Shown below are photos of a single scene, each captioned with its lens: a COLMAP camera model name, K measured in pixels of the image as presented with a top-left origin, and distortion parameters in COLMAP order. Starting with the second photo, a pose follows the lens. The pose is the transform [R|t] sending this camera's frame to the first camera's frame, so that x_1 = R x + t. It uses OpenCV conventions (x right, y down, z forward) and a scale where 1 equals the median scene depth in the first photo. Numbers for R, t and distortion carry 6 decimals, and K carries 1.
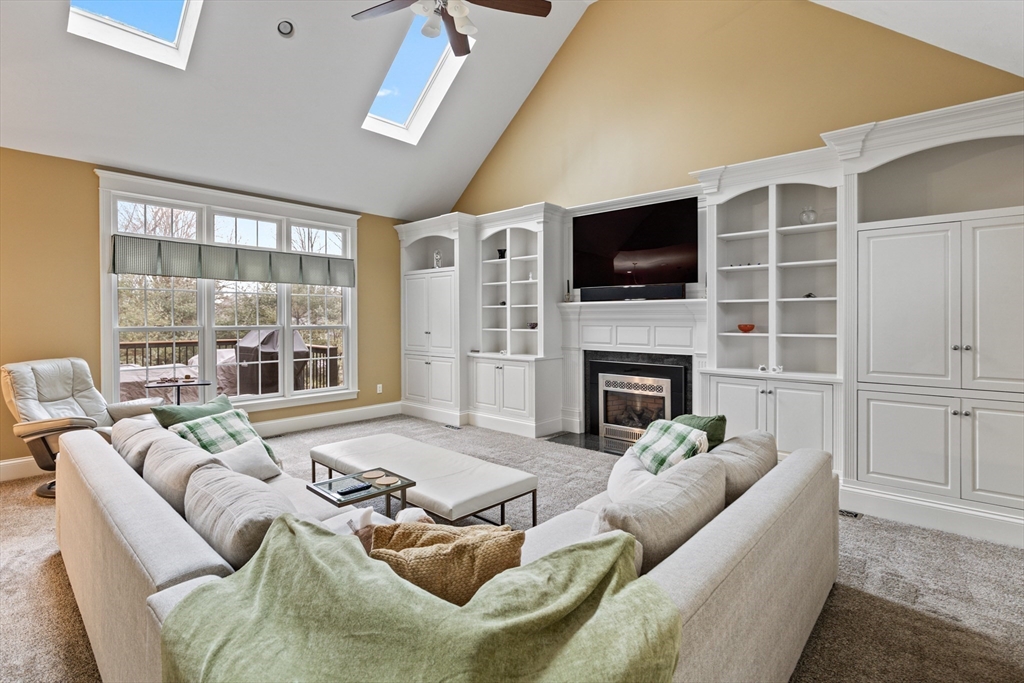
lens RADIAL K [[497.8, 0, 518.2], [0, 497.8, 315.0], [0, 0, 1]] dist [0.003851, 0.000007]
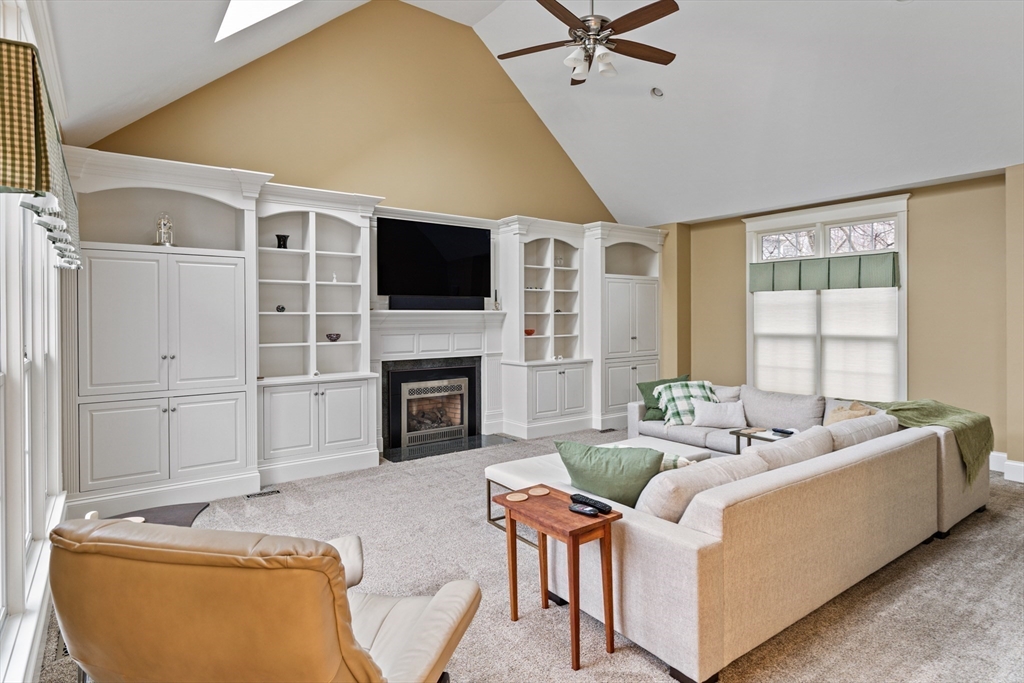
lens RADIAL K [[549.8, 0, 497.4], [0, 549.8, 319.2], [0, 0, 1]] dist [0.004614, 0.000858]
pose [[0.222688, -0.000695, 0.974890, -0.857138], [0.001933, 0.999998, 0.000271, -0.009046], [-0.974888, 0.001824, 0.222689, 0.579810]]
